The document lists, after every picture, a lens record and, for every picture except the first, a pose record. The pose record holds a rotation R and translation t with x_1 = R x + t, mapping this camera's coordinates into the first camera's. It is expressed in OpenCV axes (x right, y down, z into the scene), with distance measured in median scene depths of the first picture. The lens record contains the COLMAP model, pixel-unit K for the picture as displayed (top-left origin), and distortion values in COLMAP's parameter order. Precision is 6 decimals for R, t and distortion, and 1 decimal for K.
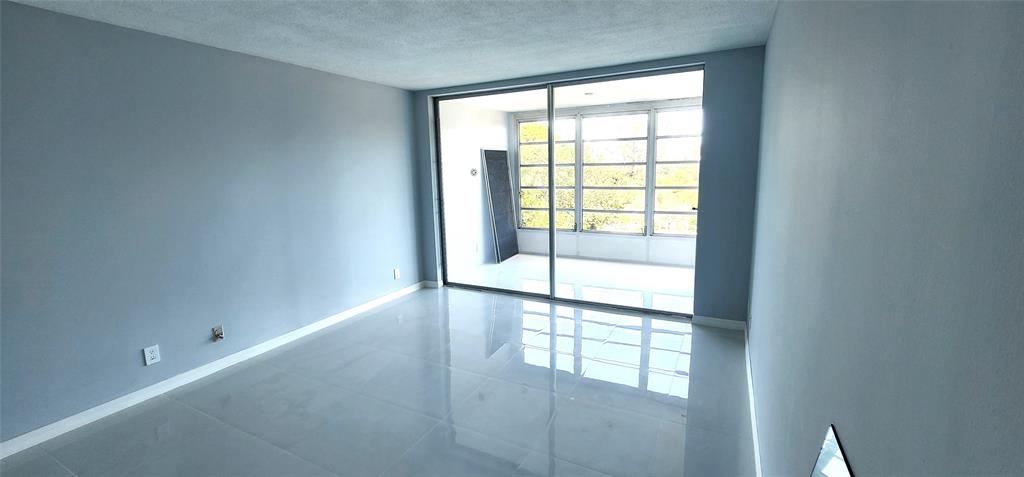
lens RADIAL K [[424.6, 0, 512.1], [0, 424.6, 232.4], [0, 0, 1]] dist [-0.000386, 0.000031]
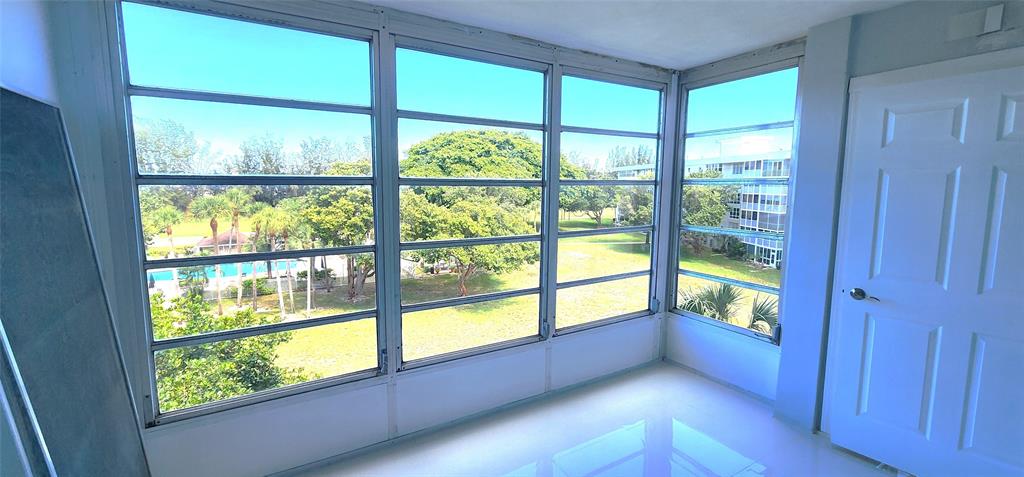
lens RADIAL K [[422.8, 0, 509.7], [0, 422.8, 231.6], [0, 0, 1]] dist [0.001181, 0.000163]
pose [[0.543149, -0.070878, 0.836640, -0.081196], [0.108032, 0.994048, 0.014078, -0.120938], [-0.832658, 0.082737, 0.547573, 0.785530]]
